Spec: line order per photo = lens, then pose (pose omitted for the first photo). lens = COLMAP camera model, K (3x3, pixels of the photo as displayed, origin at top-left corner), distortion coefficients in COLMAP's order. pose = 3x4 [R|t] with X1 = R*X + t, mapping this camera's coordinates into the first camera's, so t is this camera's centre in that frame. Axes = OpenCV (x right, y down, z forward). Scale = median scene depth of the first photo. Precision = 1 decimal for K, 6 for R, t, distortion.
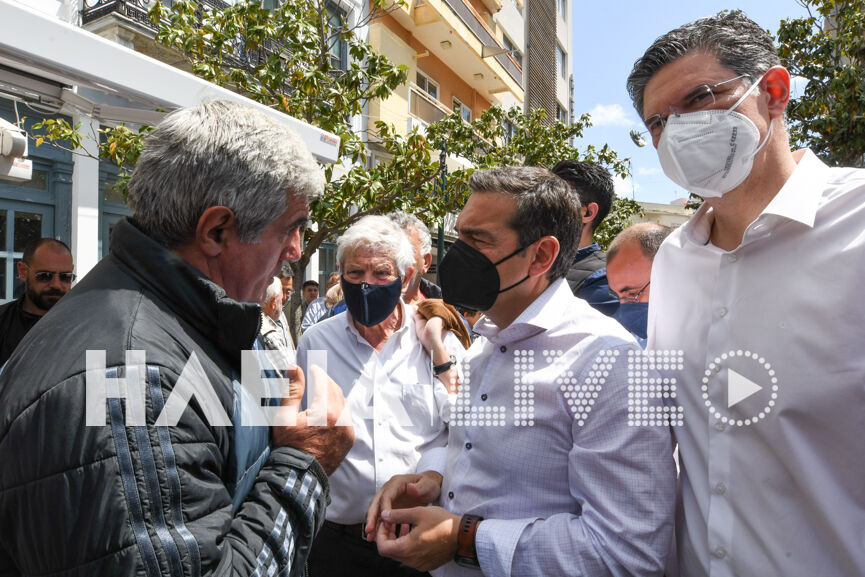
lens RADIAL K [[533.4, 0, 432.5], [0, 533.4, 288.5], [0, 0, 1]] dist [-0.002372, -0.001799]
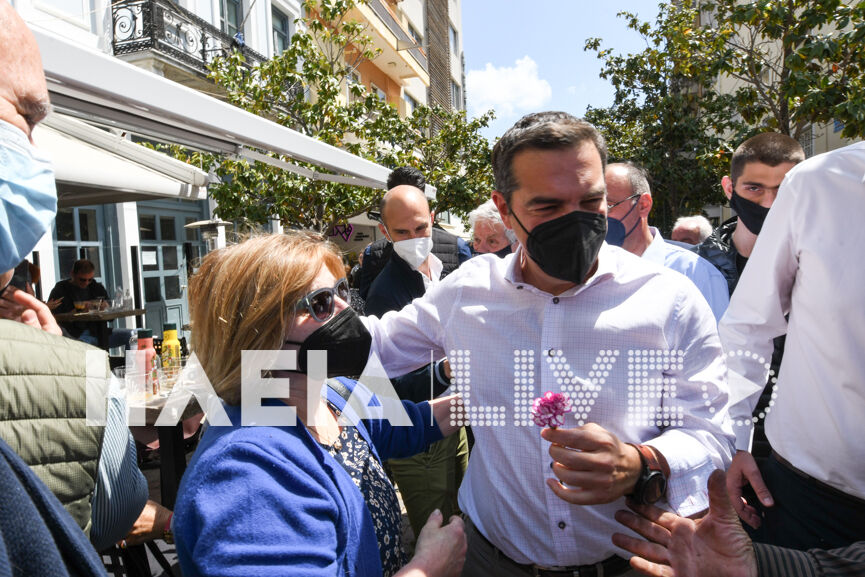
lens RADIAL K [[607.5, 0, 432.5], [0, 607.5, 288.5], [0, 0, 1]] dist [0.000522, -0.000542]
pose [[0.970870, -0.061873, 0.231482, -0.167146], [0.048247, 0.996778, 0.064074, -0.006335], [-0.234701, -0.051039, 0.970727, -0.306109]]
